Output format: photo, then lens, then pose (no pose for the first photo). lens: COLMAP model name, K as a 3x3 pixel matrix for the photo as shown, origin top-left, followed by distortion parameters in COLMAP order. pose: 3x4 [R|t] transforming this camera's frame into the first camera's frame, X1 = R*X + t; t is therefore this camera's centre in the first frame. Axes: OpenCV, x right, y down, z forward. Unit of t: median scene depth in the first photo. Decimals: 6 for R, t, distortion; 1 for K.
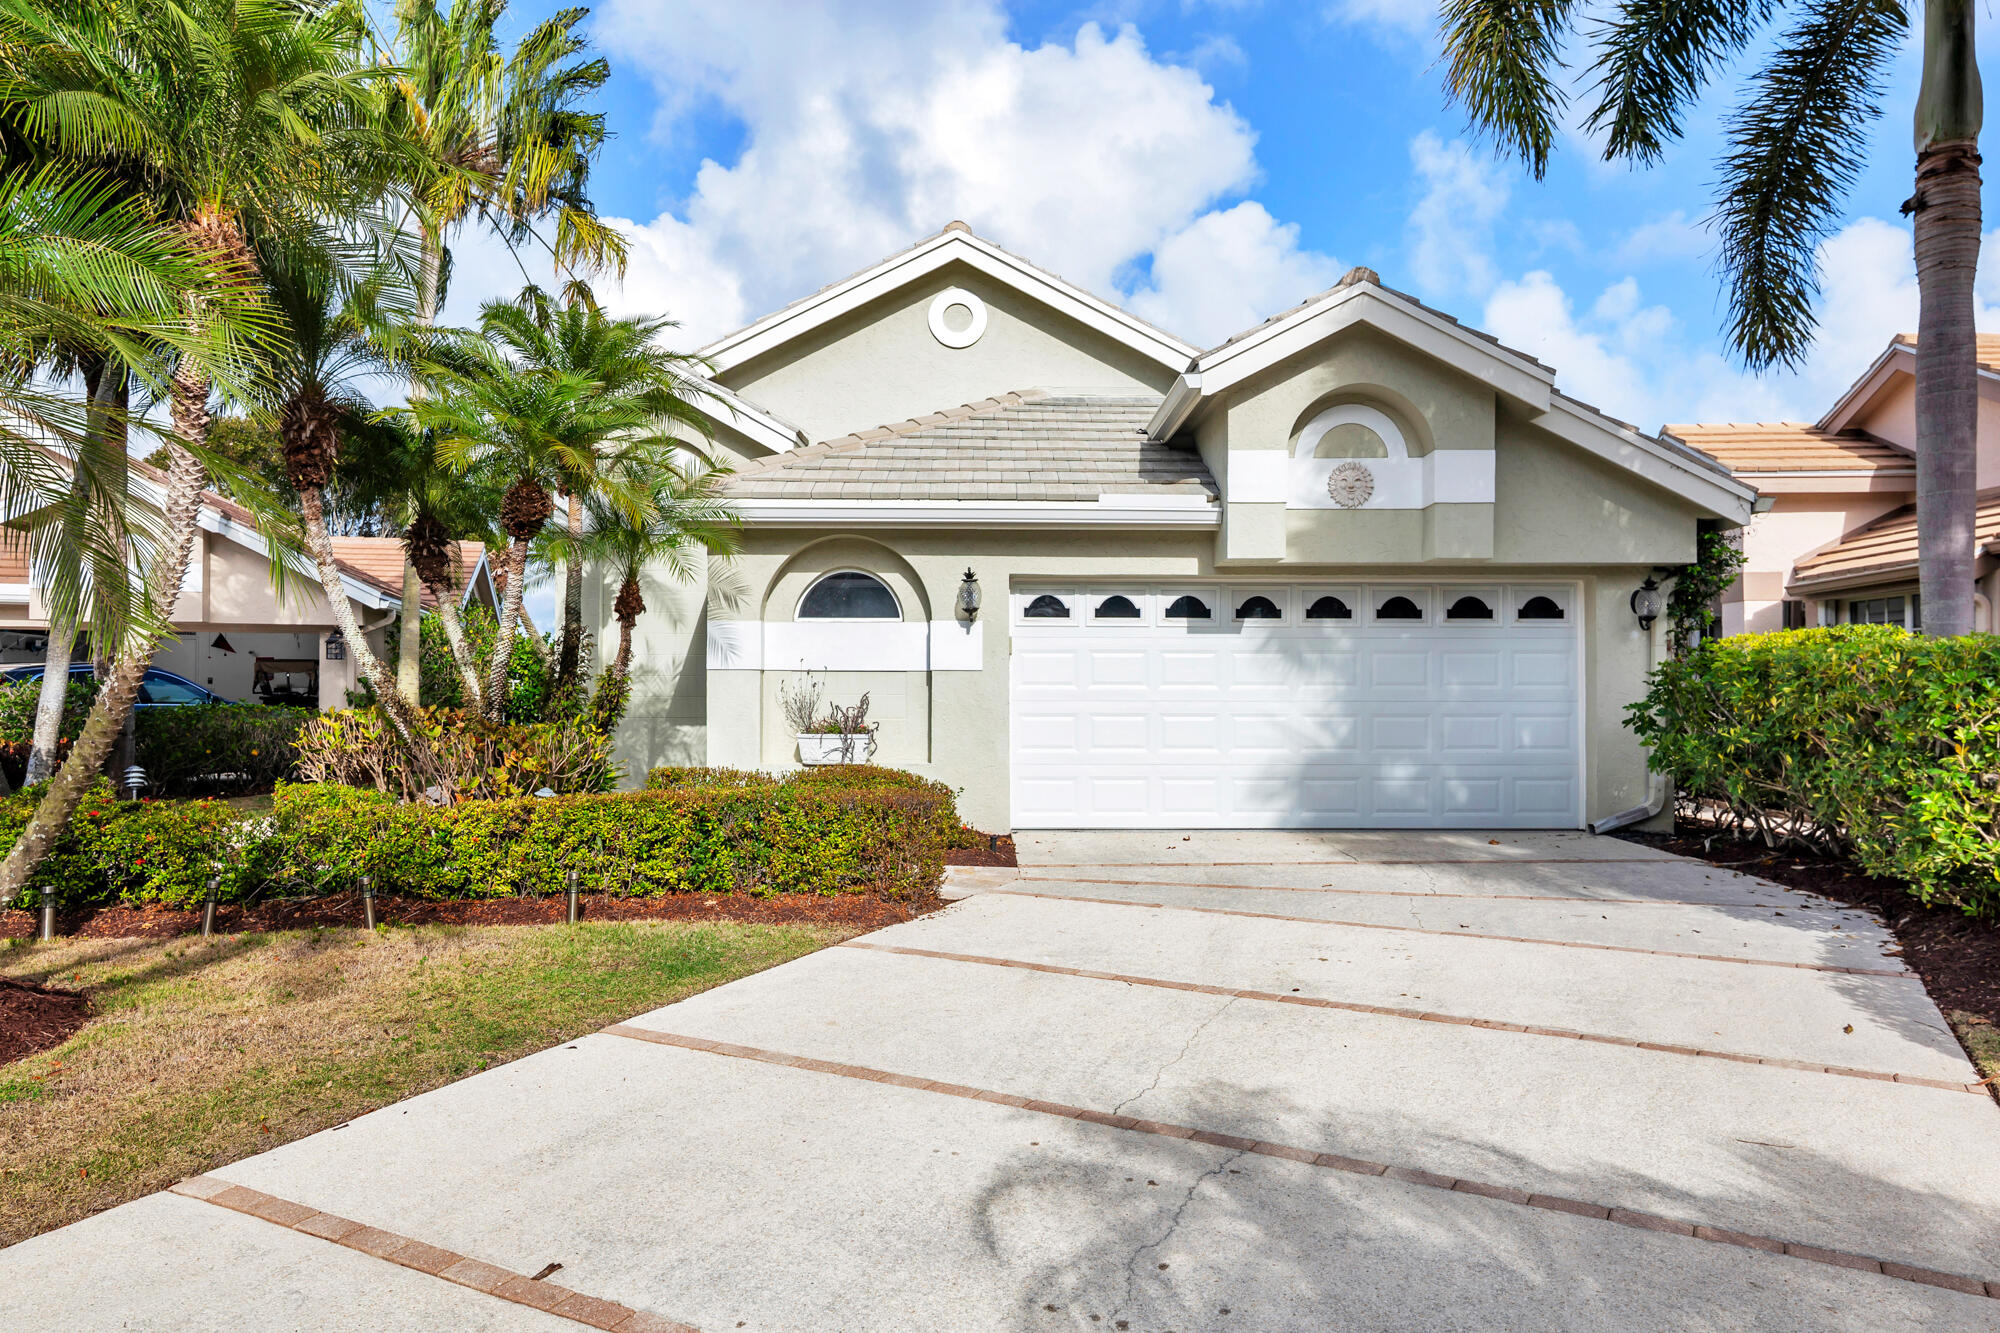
lens RADIAL K [[919.9, 0, 1001.7], [0, 919.9, 678.2], [0, 0, 1]] dist [0.002185, -0.000095]
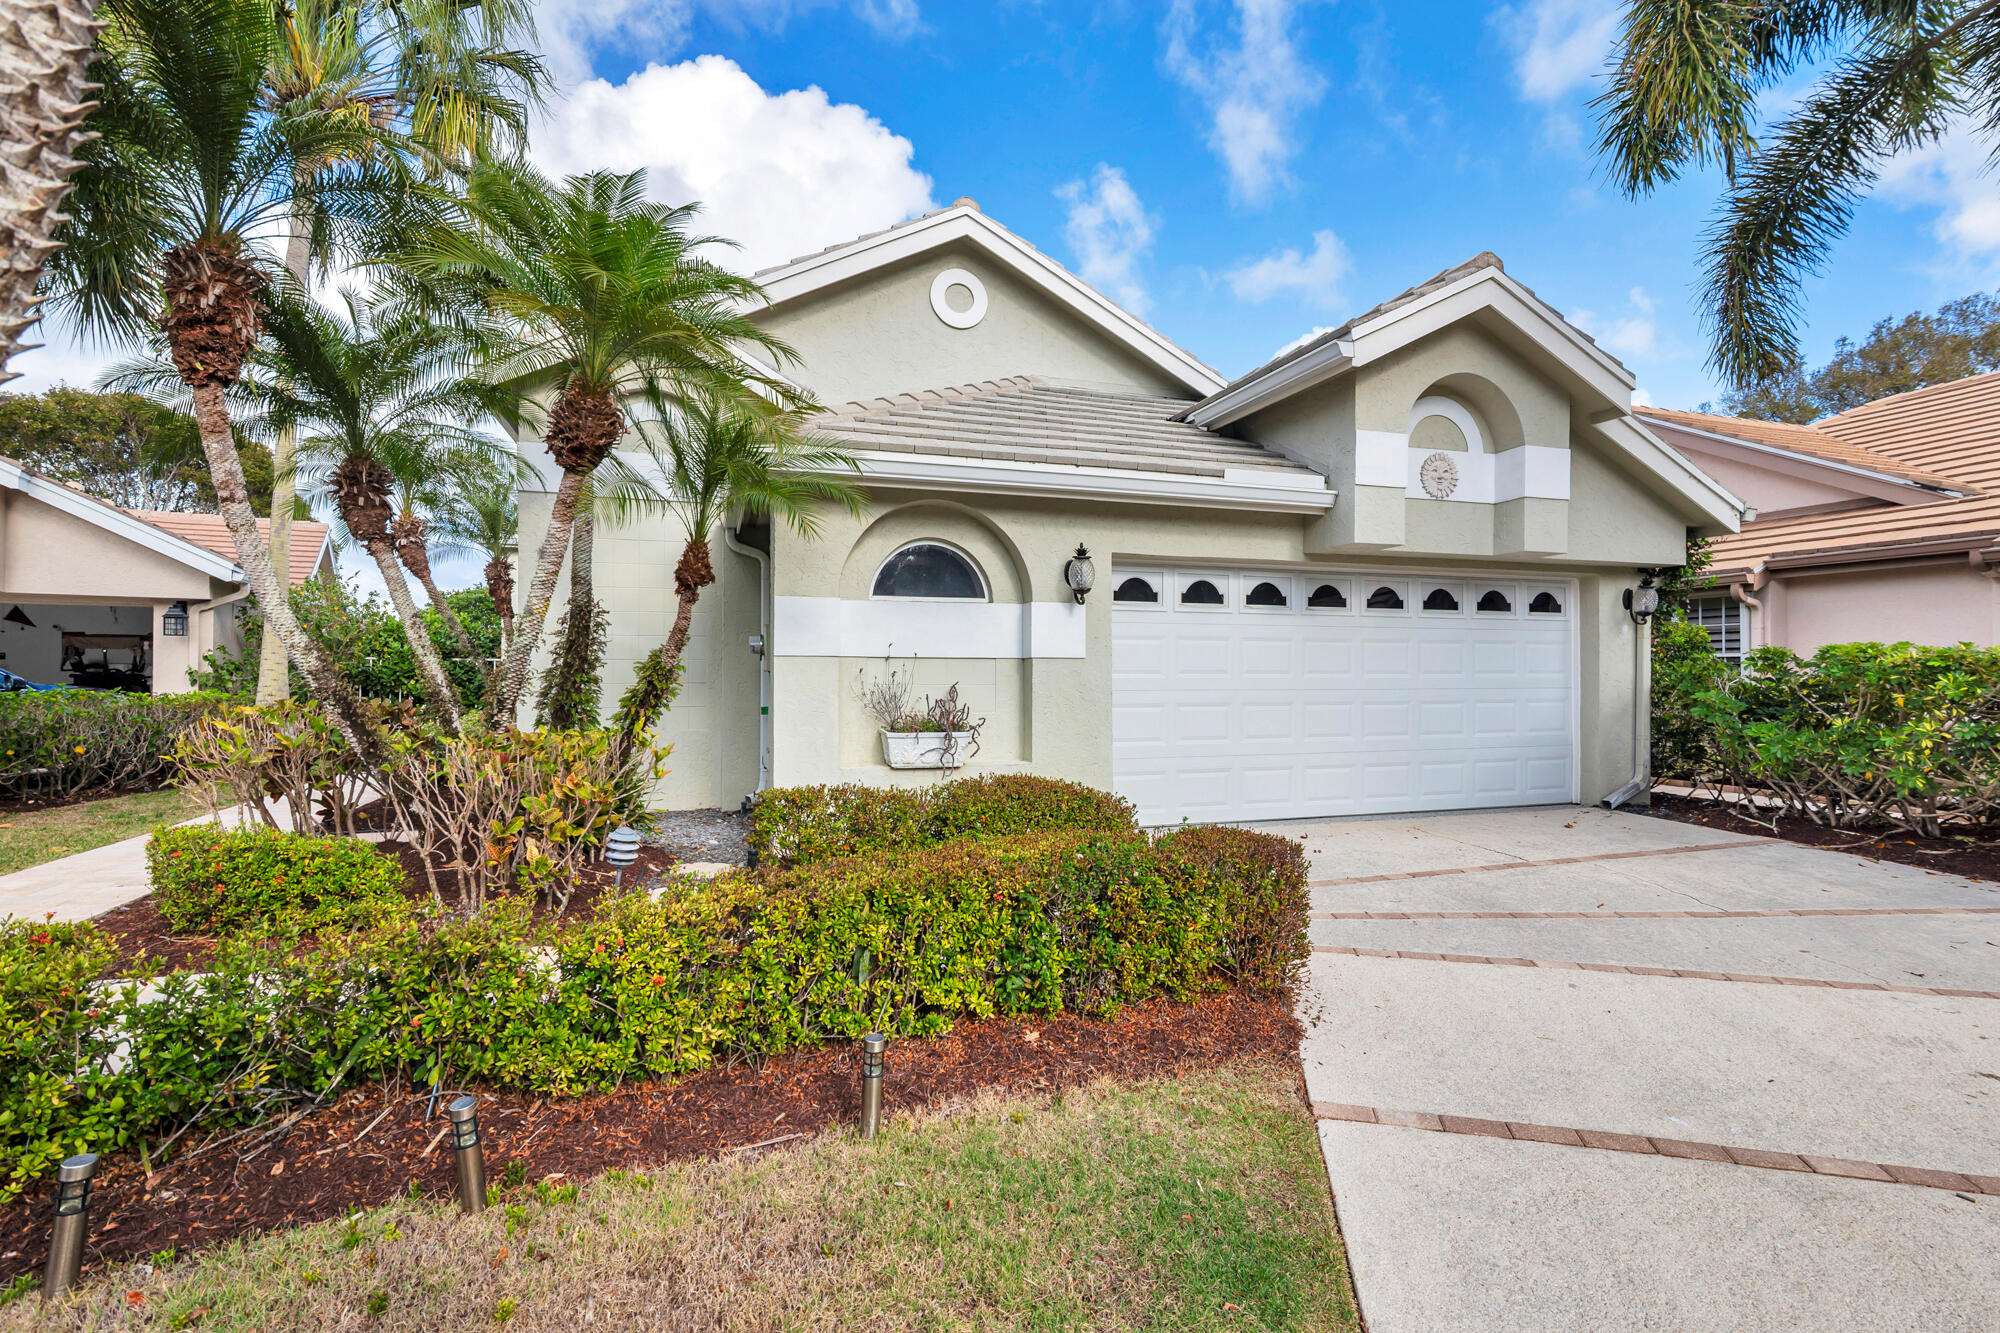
lens RADIAL K [[755.5, 0, 998.1], [0, 755.5, 659.0], [0, 0, 1]] dist [-0.006033, 0.000151]
pose [[0.976420, 0.004635, 0.215831, -0.257861], [-0.005213, 0.999984, 0.002106, -0.008632], [-0.215818, -0.003182, 0.976428, 0.286015]]
